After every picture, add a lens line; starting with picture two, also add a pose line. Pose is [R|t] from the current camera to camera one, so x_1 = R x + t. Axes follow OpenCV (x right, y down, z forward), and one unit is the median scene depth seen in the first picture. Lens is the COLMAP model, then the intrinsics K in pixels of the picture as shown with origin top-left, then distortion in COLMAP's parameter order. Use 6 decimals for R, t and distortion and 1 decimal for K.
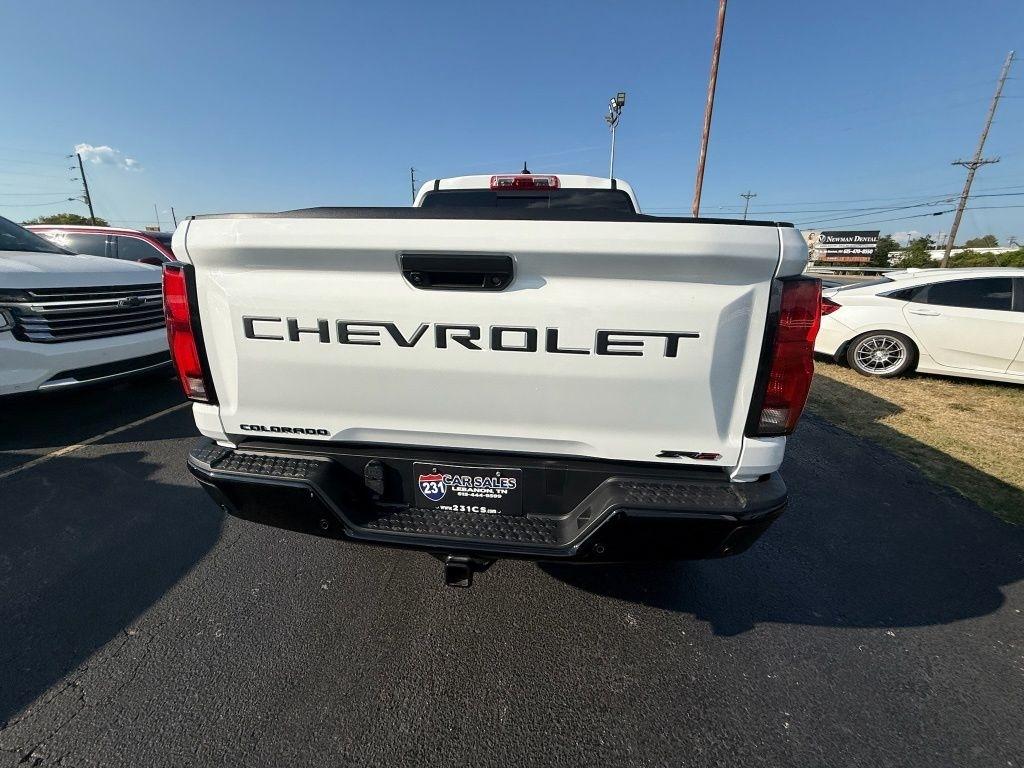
lens RADIAL K [[406.8, 0, 510.9], [0, 406.8, 384.3], [0, 0, 1]] dist [-0.000095, -0.000120]
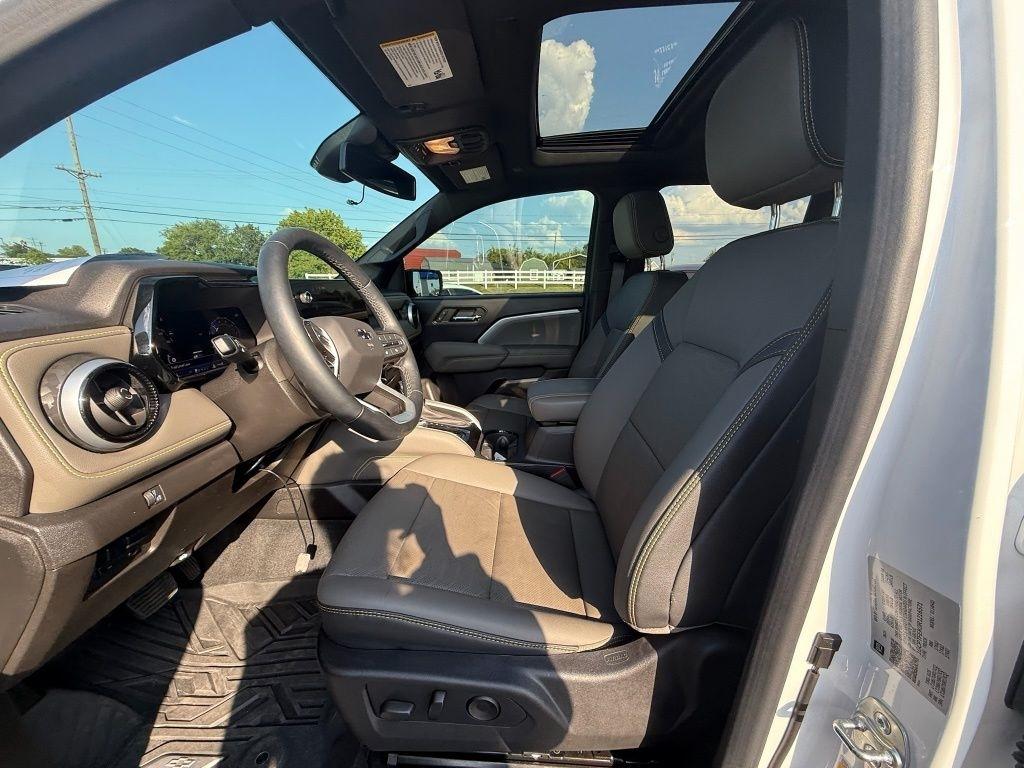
lens RADIAL K [[406.8, 0, 512.8], [0, 406.8, 386.4], [0, 0, 1]] dist [-0.000095, -0.000120]
pose [[-0.063763, -0.262946, 0.962701, -0.285993], [0.277223, 0.922030, 0.270199, -0.377351], [-0.958687, 0.284112, 0.014103, 1.222125]]
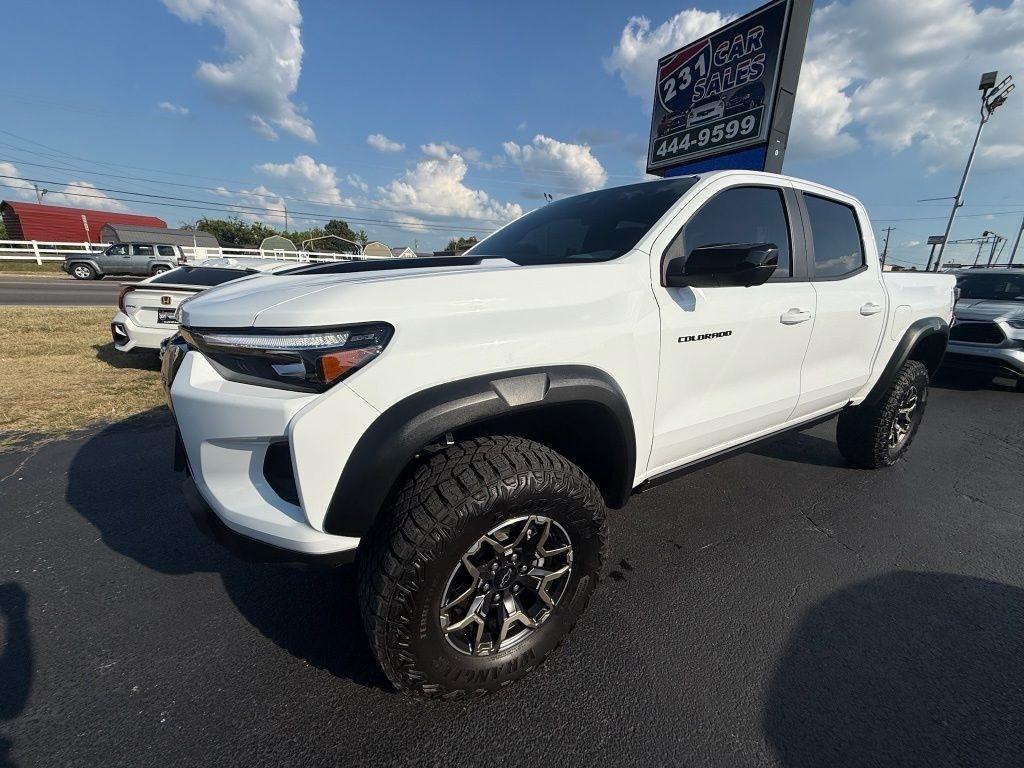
lens RADIAL K [[406.8, 0, 512.6], [0, 406.8, 385.3], [0, 0, 1]] dist [-0.000095, -0.000120]
pose [[-0.609205, -0.246731, 0.753653, -0.430240], [0.180983, 0.882028, 0.435054, -0.541166], [-0.772085, 0.401436, -0.492681, 1.828256]]
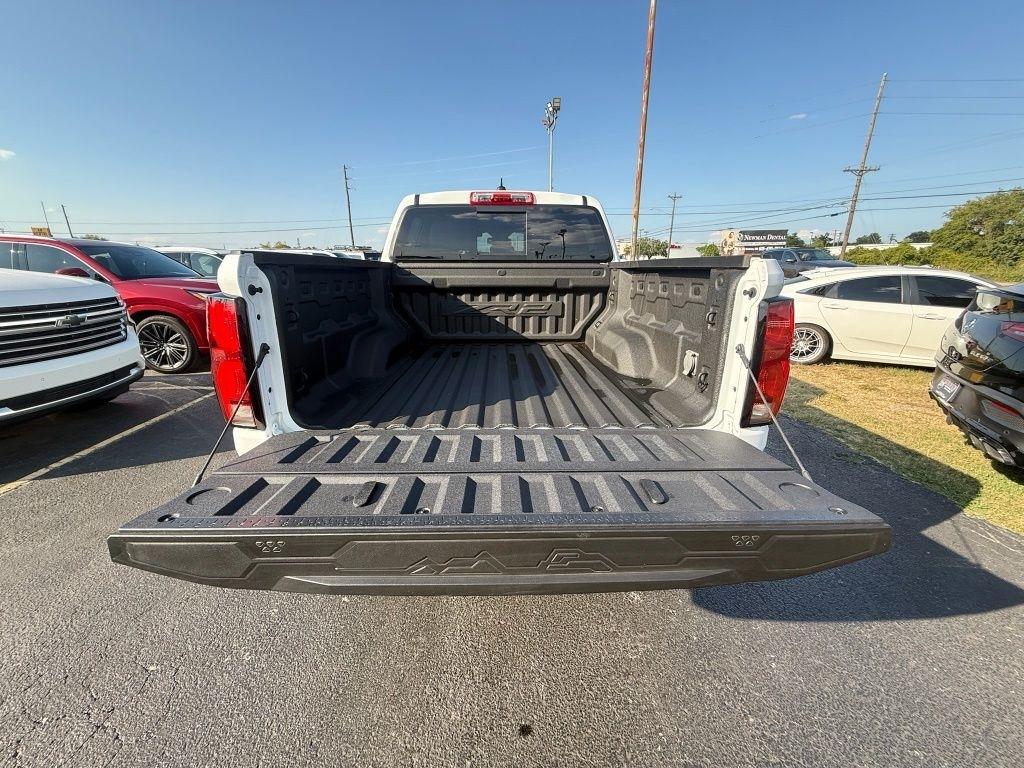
lens RADIAL K [[406.8, 0, 510.6], [0, 406.8, 385.0], [0, 0, 1]] dist [-0.000095, -0.000120]
pose [[0.990509, -0.051494, 0.127434, -0.079730], [0.051171, 0.998673, 0.005810, -0.013457], [-0.127564, 0.000766, 0.991830, -0.036603]]
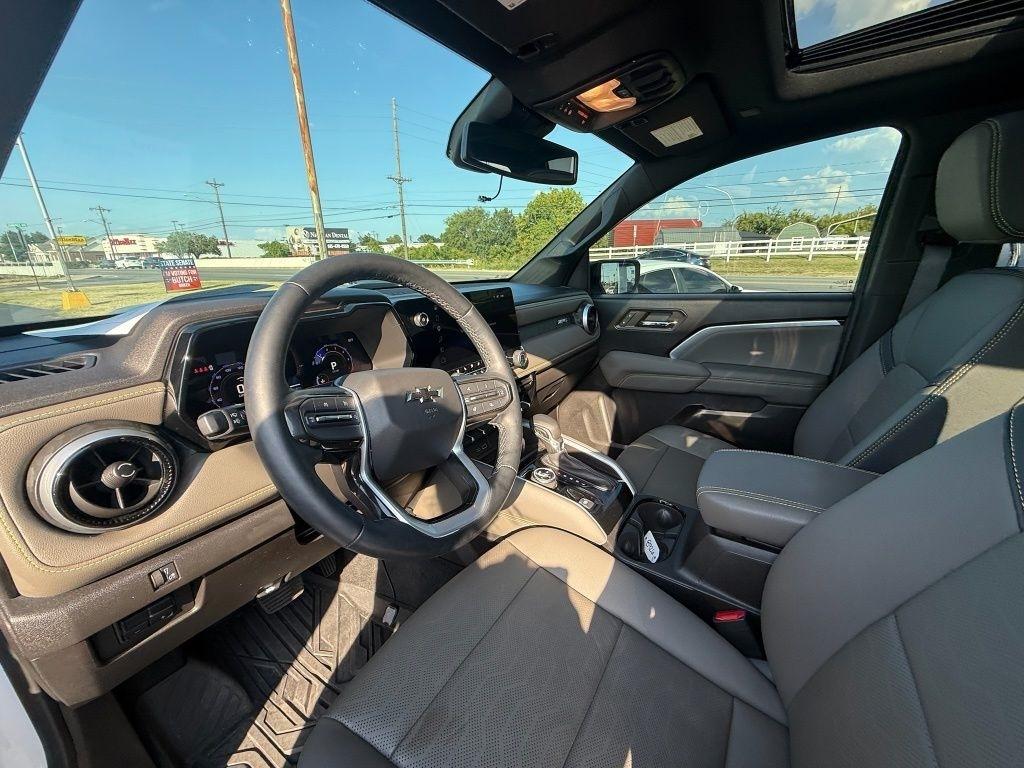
lens RADIAL K [[406.8, 0, 511.3], [0, 406.8, 387.7], [0, 0, 1]] dist [-0.000095, -0.000120]
pose [[0.455160, -0.293540, 0.840633, -0.159328], [0.277629, 0.943818, 0.179249, -0.390147], [-0.846021, 0.151797, 0.511083, 1.176453]]
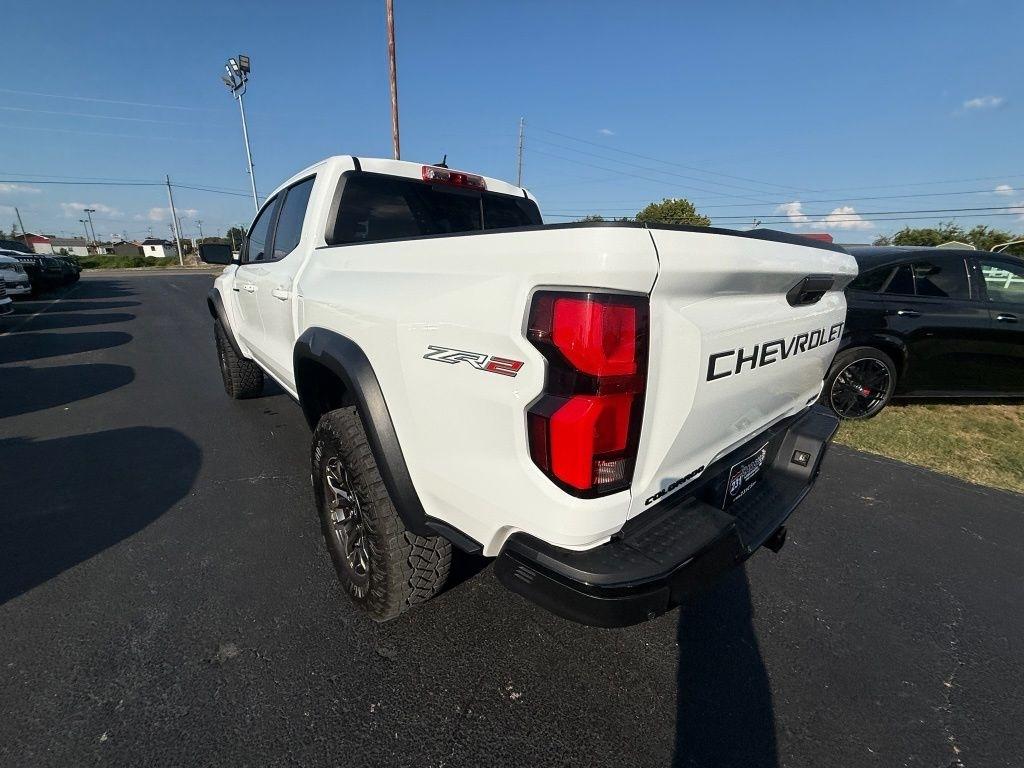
lens RADIAL K [[406.8, 0, 511.7], [0, 406.8, 385.8], [0, 0, 1]] dist [-0.000095, -0.000120]
pose [[0.687895, -0.204093, 0.696525, -0.467194], [0.189354, 0.976882, 0.099235, -0.081289], [-0.700675, 0.063627, 0.710637, 0.219102]]
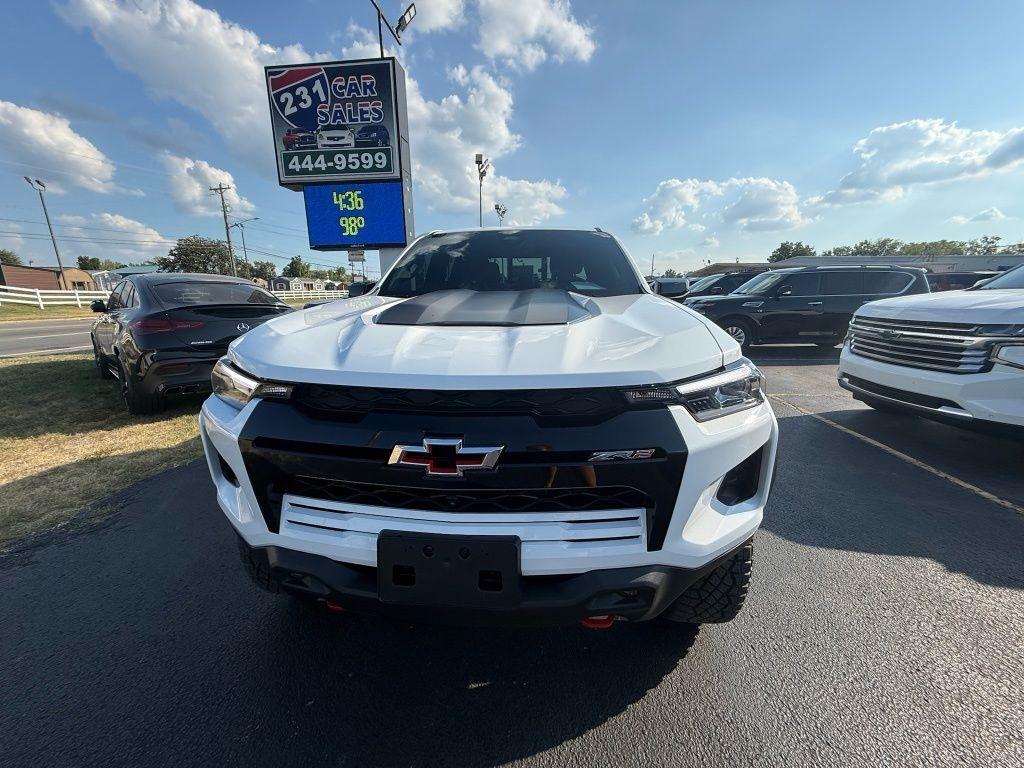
lens RADIAL K [[406.8, 0, 511.0], [0, 406.8, 385.1], [0, 0, 1]] dist [-0.000095, -0.000120]
pose [[-0.999860, -0.006181, -0.015545, 0.096101], [-0.012988, 0.872474, 0.488489, -0.633858], [0.010543, 0.488622, -0.872432, 2.112027]]
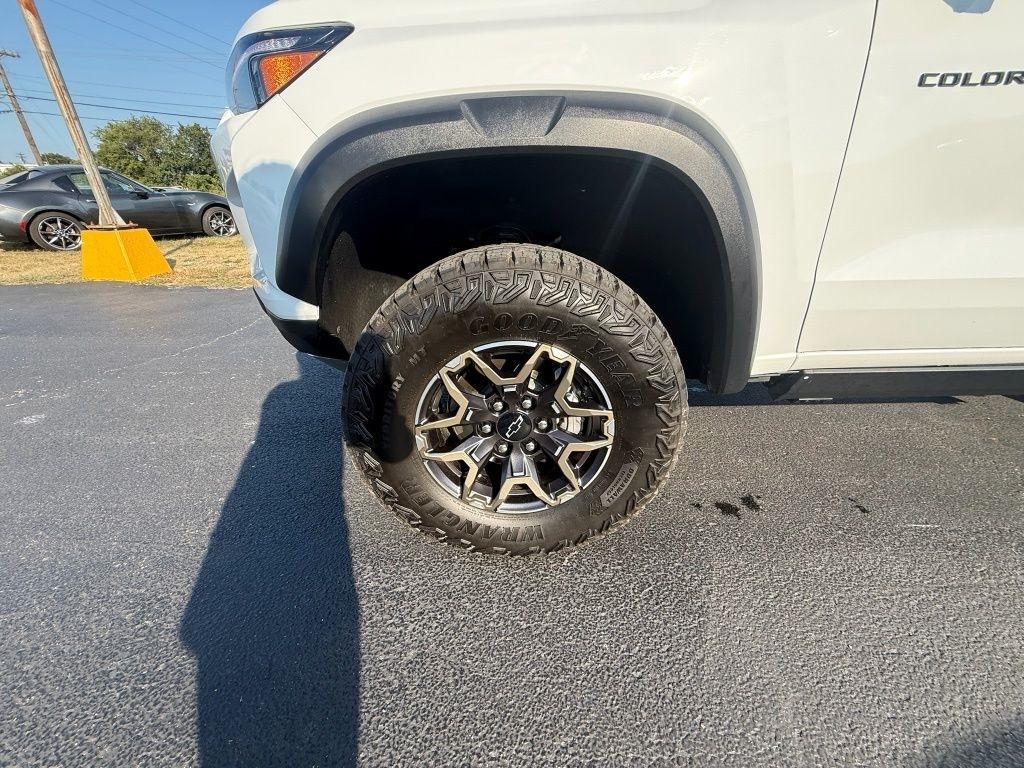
lens RADIAL K [[406.8, 0, 512.3], [0, 406.8, 385.6], [0, 0, 1]] dist [-0.000095, -0.000120]
pose [[-0.116593, -0.431393, 0.894598, -0.436282], [0.272627, 0.852241, 0.446498, -0.368864], [-0.955029, 0.295950, 0.018244, 1.699427]]
